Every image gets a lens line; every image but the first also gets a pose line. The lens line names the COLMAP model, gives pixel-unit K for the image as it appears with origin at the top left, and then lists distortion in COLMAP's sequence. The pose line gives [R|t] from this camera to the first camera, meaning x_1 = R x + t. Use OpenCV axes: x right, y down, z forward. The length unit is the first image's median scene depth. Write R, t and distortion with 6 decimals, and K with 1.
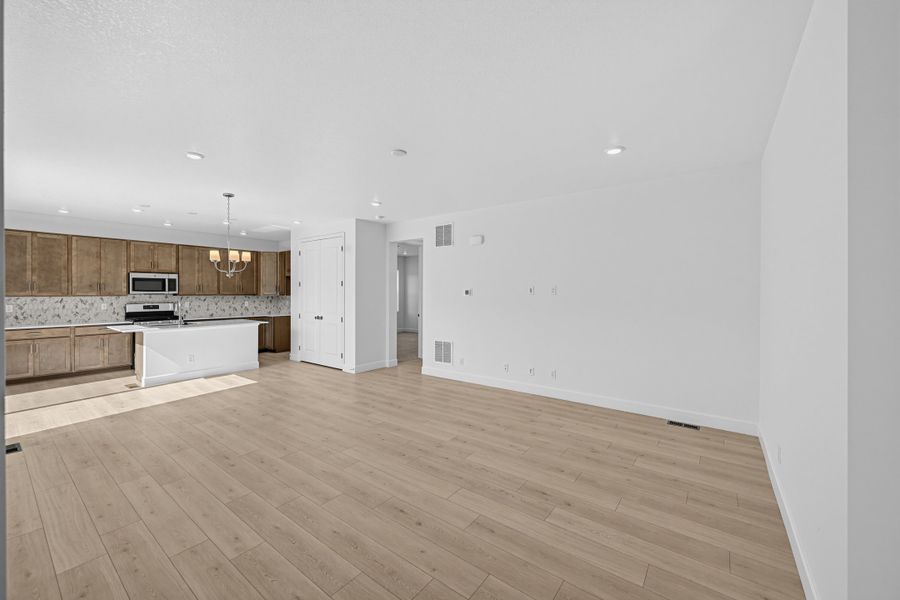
lens RADIAL K [[355.7, 0, 447.2], [0, 355.7, 292.8], [0, 0, 1]] dist [0.001452, -0.000444]
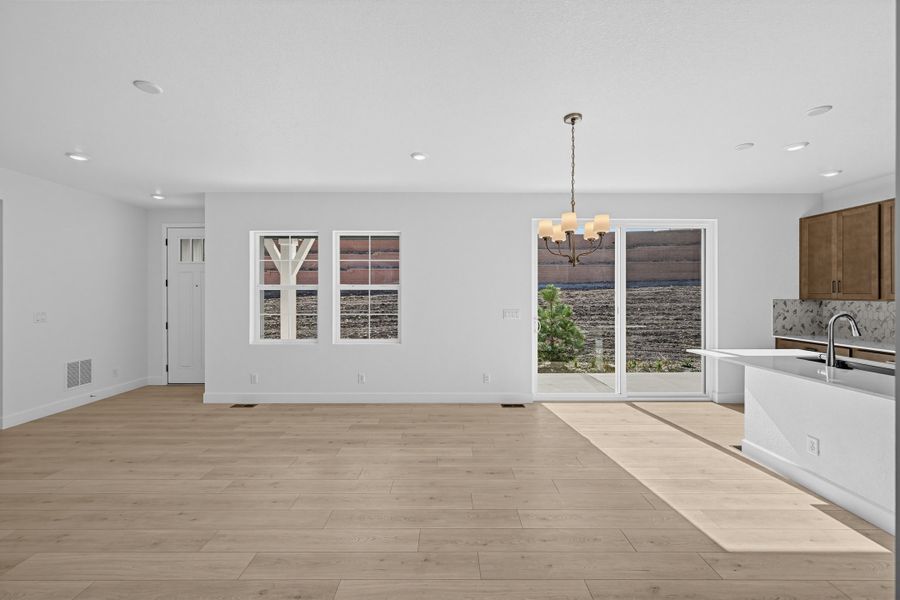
lens RADIAL K [[355.7, 0, 454.7], [0, 355.7, 296.4], [0, 0, 1]] dist [0.001452, -0.000444]
pose [[-0.786997, 0.000006, -0.616956, -0.088616], [-0.002182, 0.999994, 0.002793, 0.002021], [0.616952, 0.003545, -0.786992, 0.941106]]
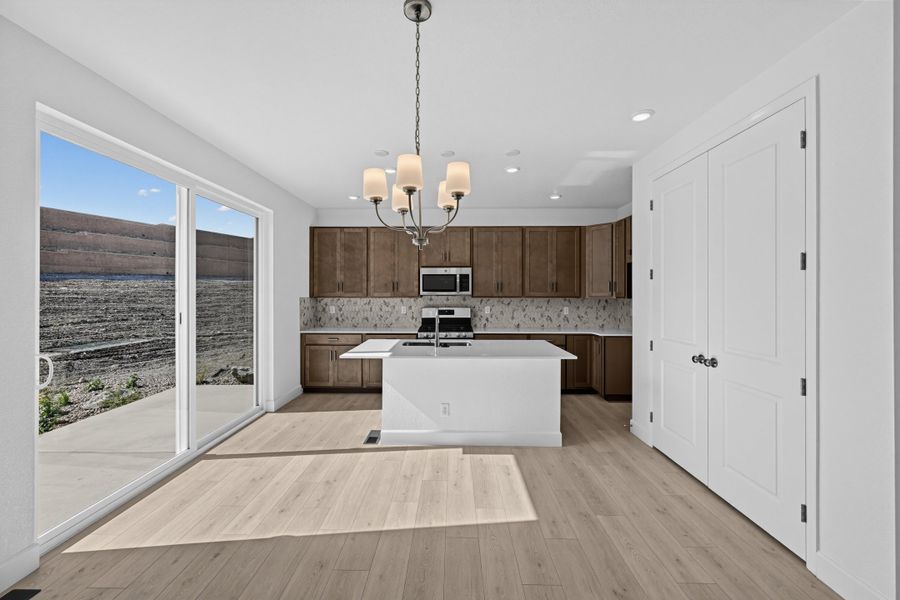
lens RADIAL K [[355.7, 0, 444.5], [0, 355.7, 293.8], [0, 0, 1]] dist [0.001452, -0.000444]
pose [[0.590392, -0.000770, -0.807116, -0.229218], [-0.000722, 0.999999, -0.001482, 0.001441], [0.807116, 0.001458, 0.590391, 0.582171]]
